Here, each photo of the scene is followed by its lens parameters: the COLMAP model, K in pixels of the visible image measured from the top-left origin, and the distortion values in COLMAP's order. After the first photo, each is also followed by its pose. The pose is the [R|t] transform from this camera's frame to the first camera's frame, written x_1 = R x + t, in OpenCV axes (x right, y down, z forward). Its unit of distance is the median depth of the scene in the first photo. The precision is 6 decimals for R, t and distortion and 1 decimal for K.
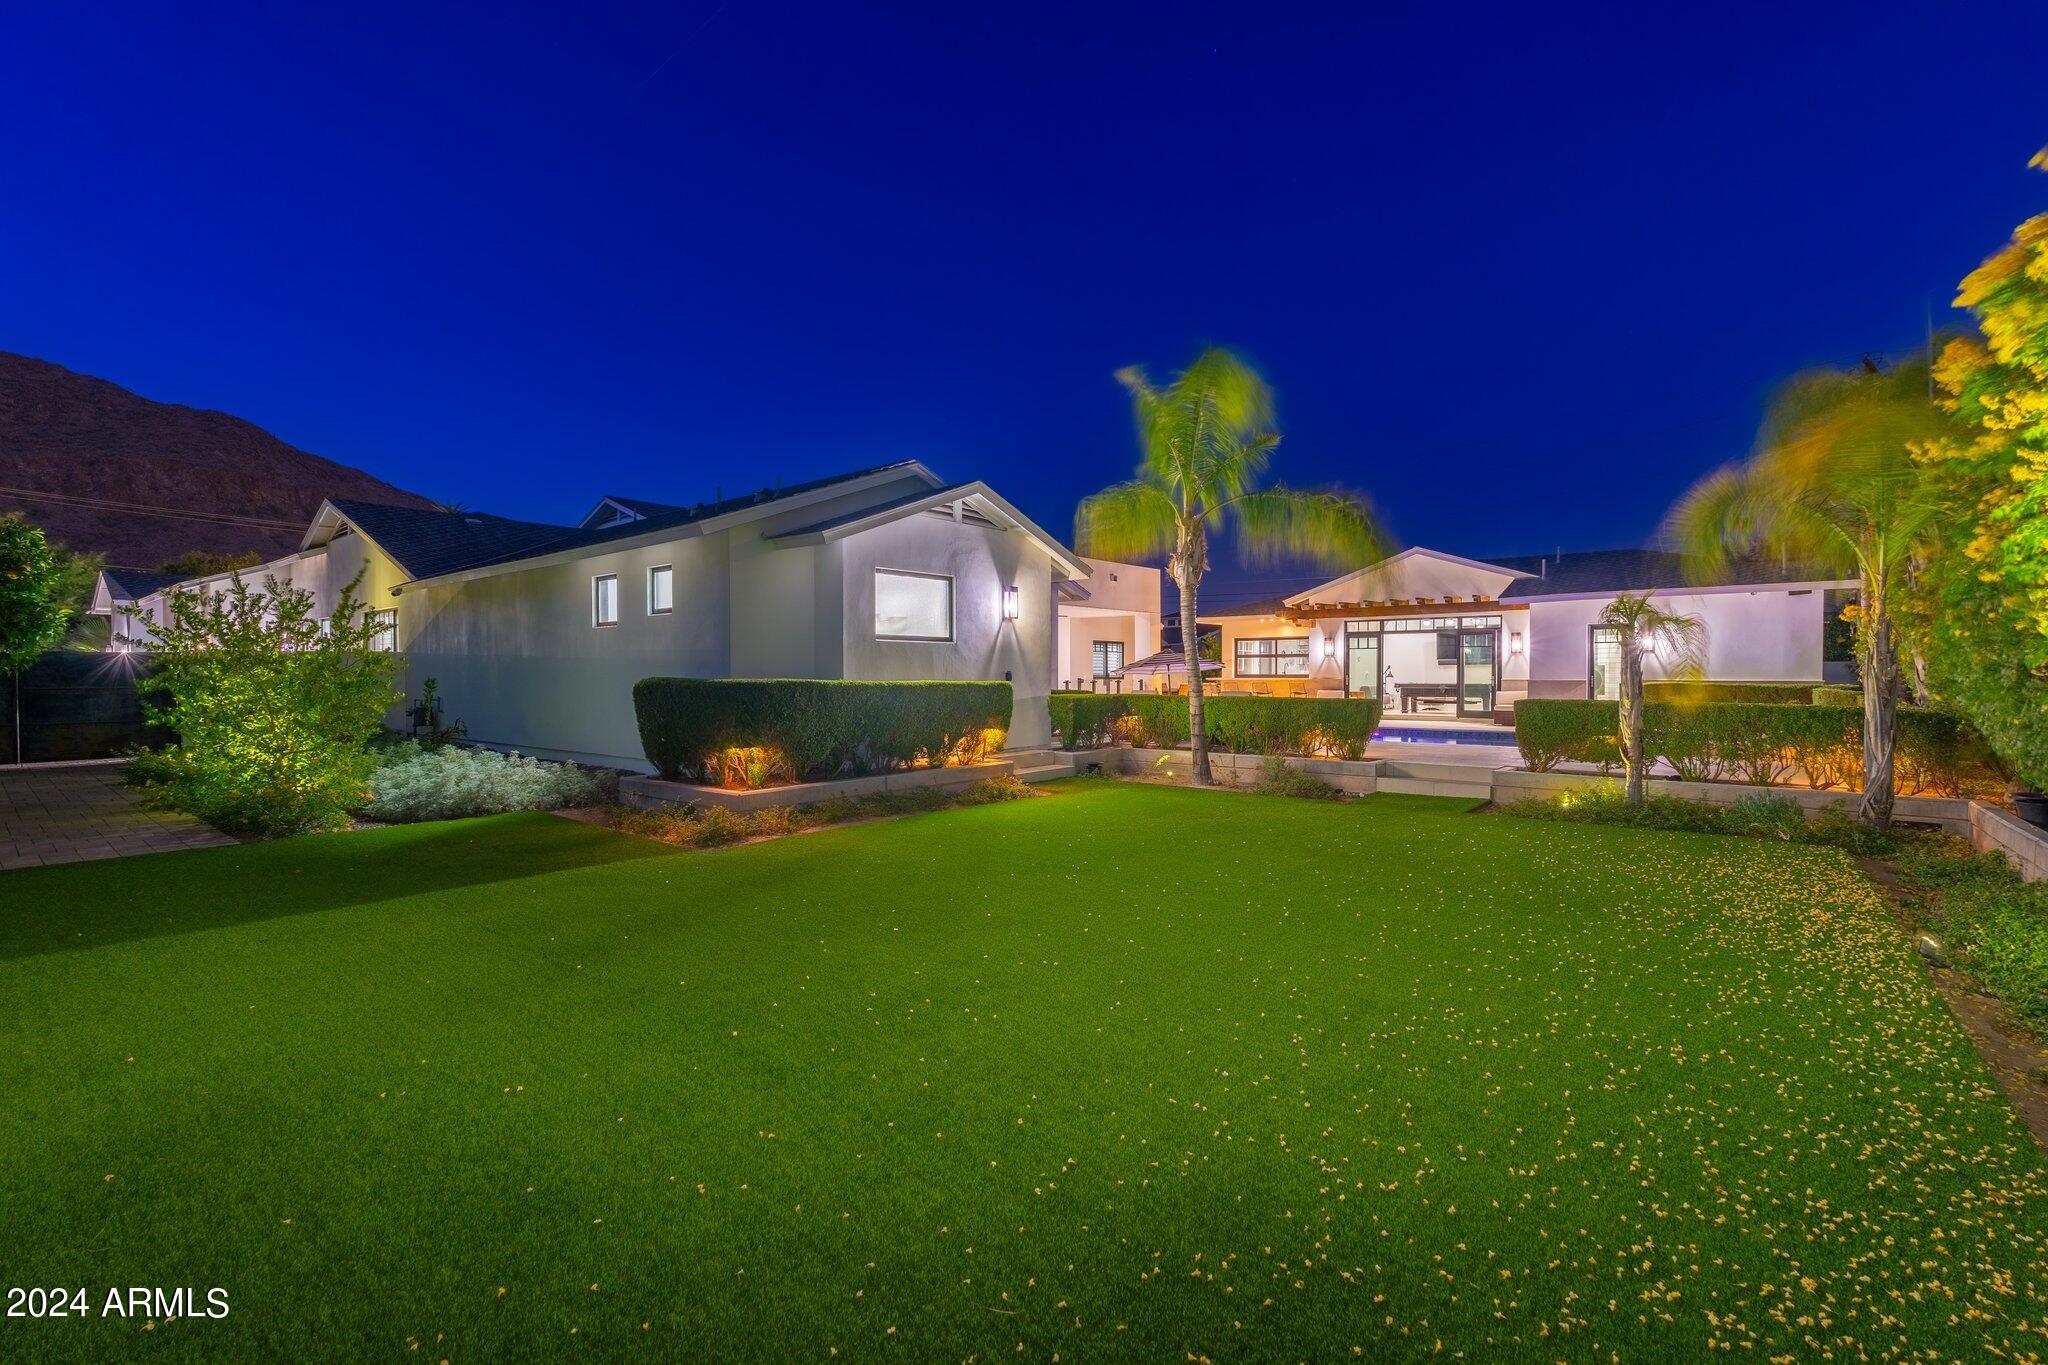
lens RADIAL K [[908.4, 0, 1005.4], [0, 908.4, 685.0], [0, 0, 1]] dist [-0.002786, 0.000319]
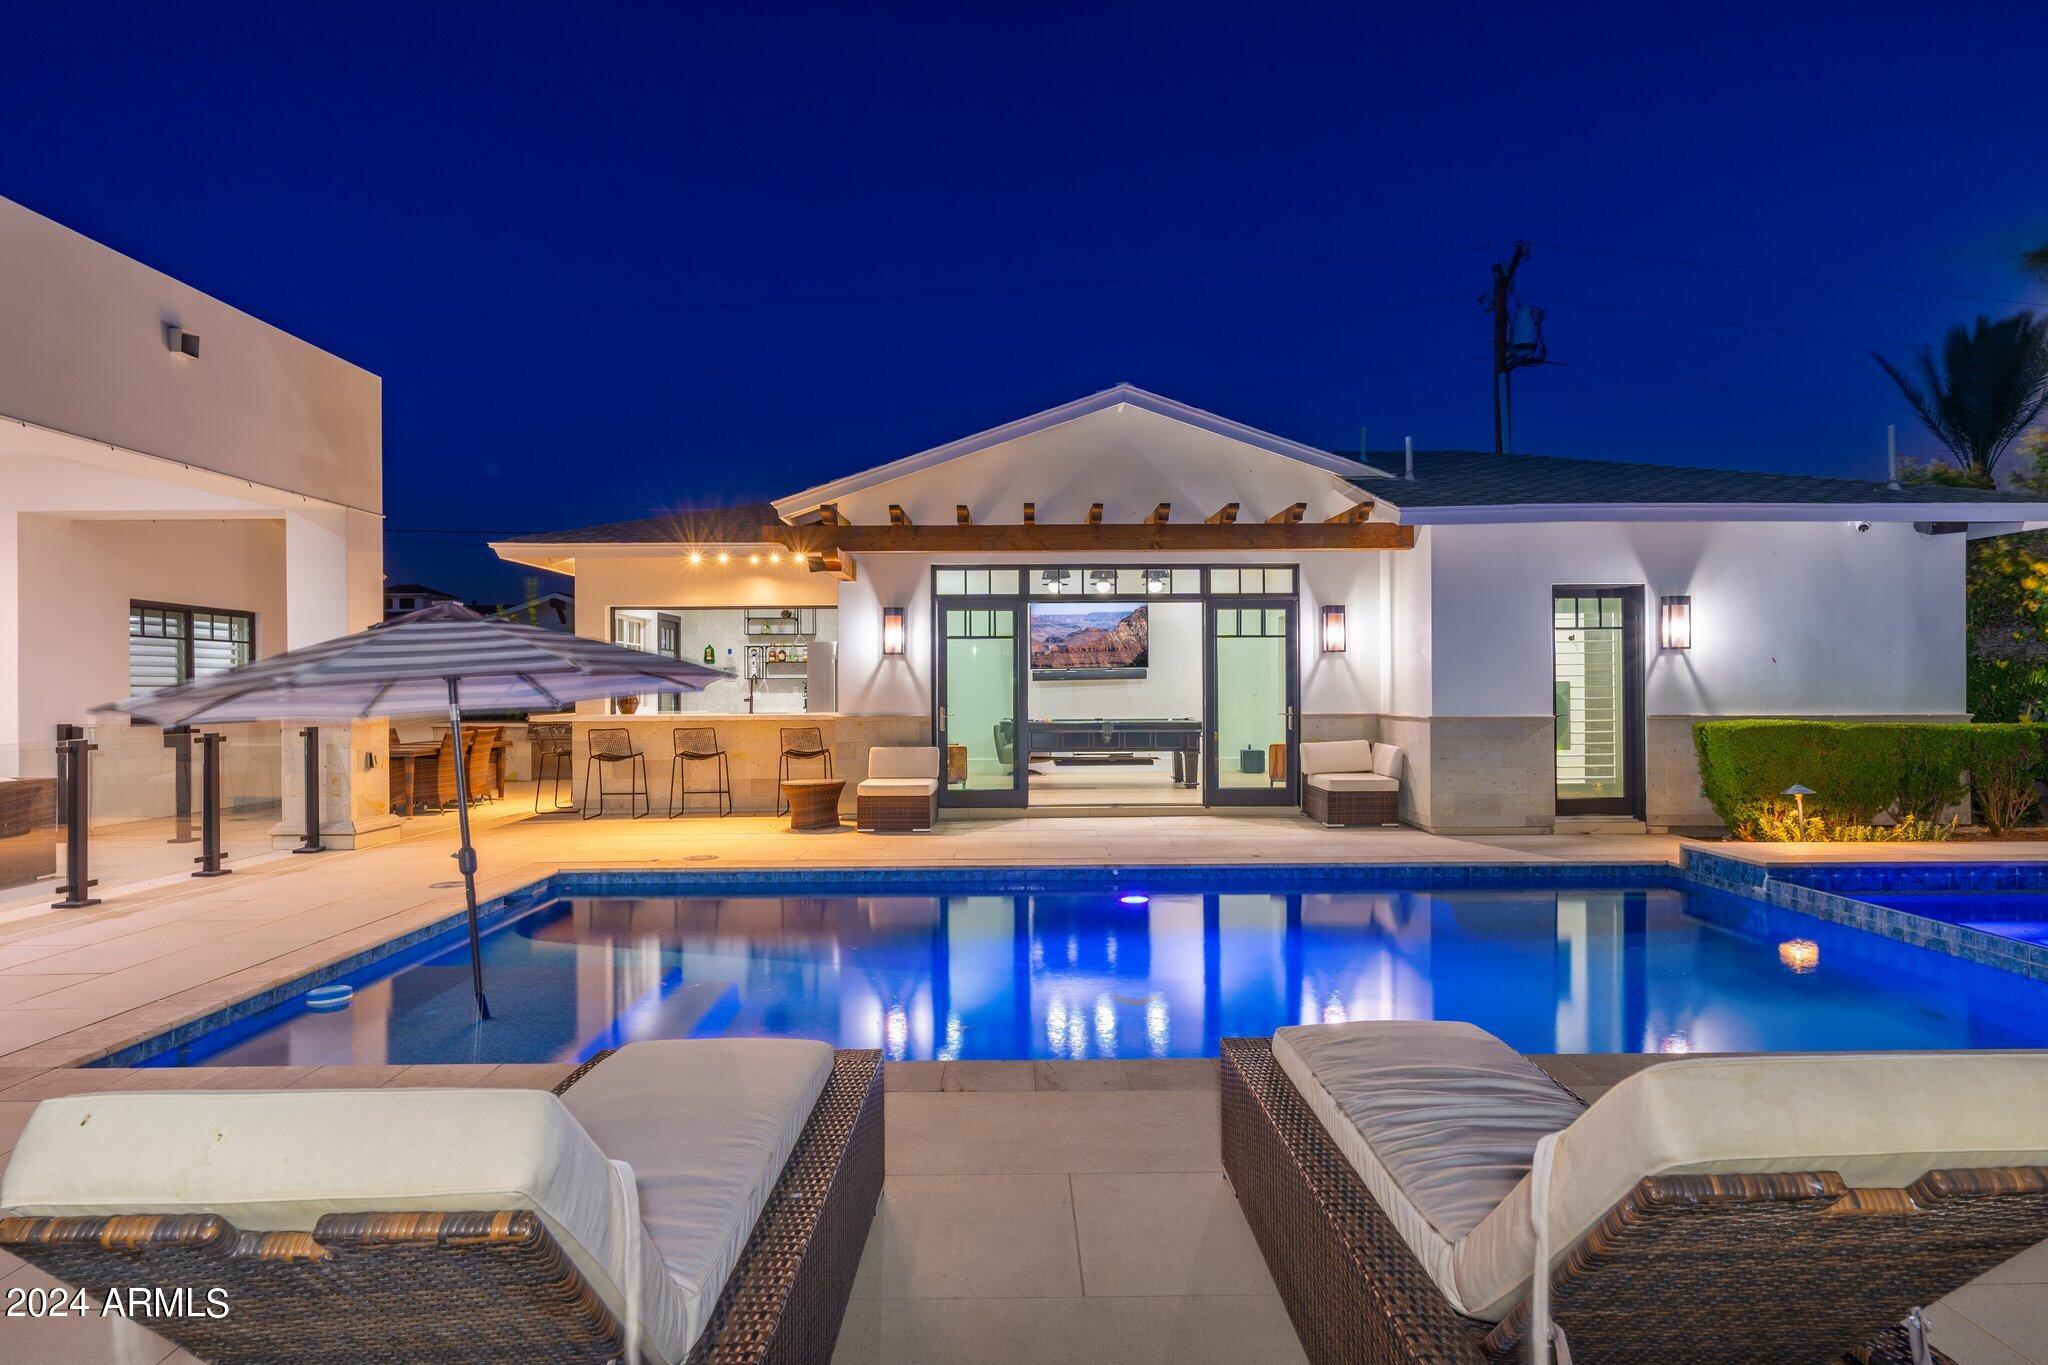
lens RADIAL K [[1126.7, 0, 1028.6], [0, 1126.7, 684.9], [0, 0, 1]] dist [0.001642, -0.000070]
pose [[0.759024, -0.001576, 0.651061, 0.132247], [0.012892, 0.999837, -0.012609, -0.019026], [-0.650935, 0.017964, 0.758921, 0.857866]]
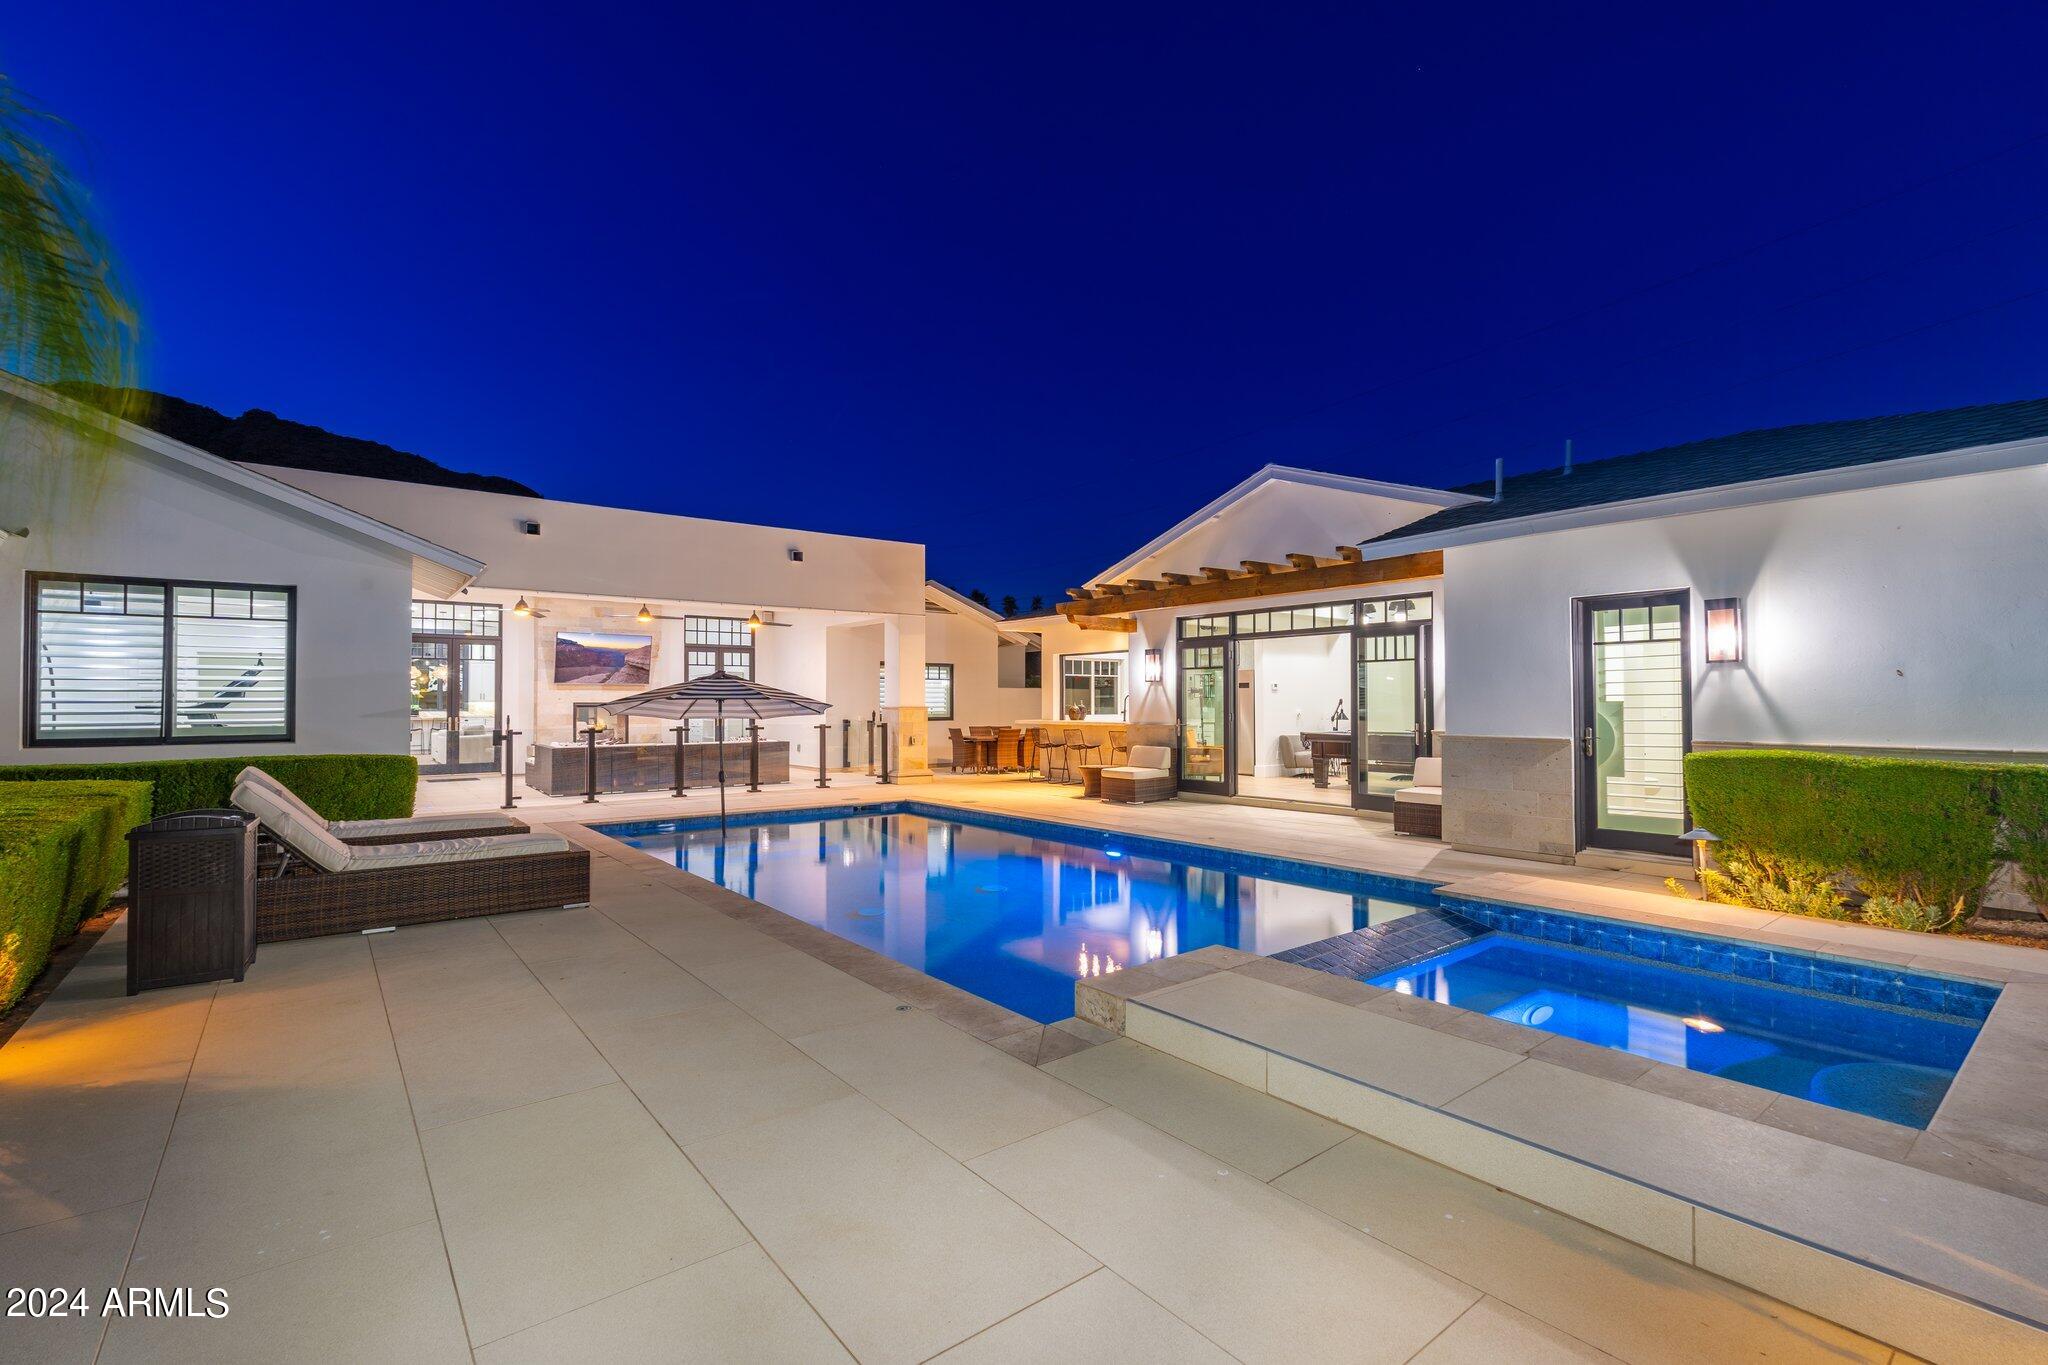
lens RADIAL K [[908.4, 0, 1005.4], [0, 908.4, 685.0], [0, 0, 1]] dist [-0.002786, 0.000319]
pose [[0.977696, -0.005906, -0.209940, 0.542063], [-0.001136, 0.999441, -0.033405, -0.017524], [0.210020, 0.032898, 0.977144, 0.636012]]
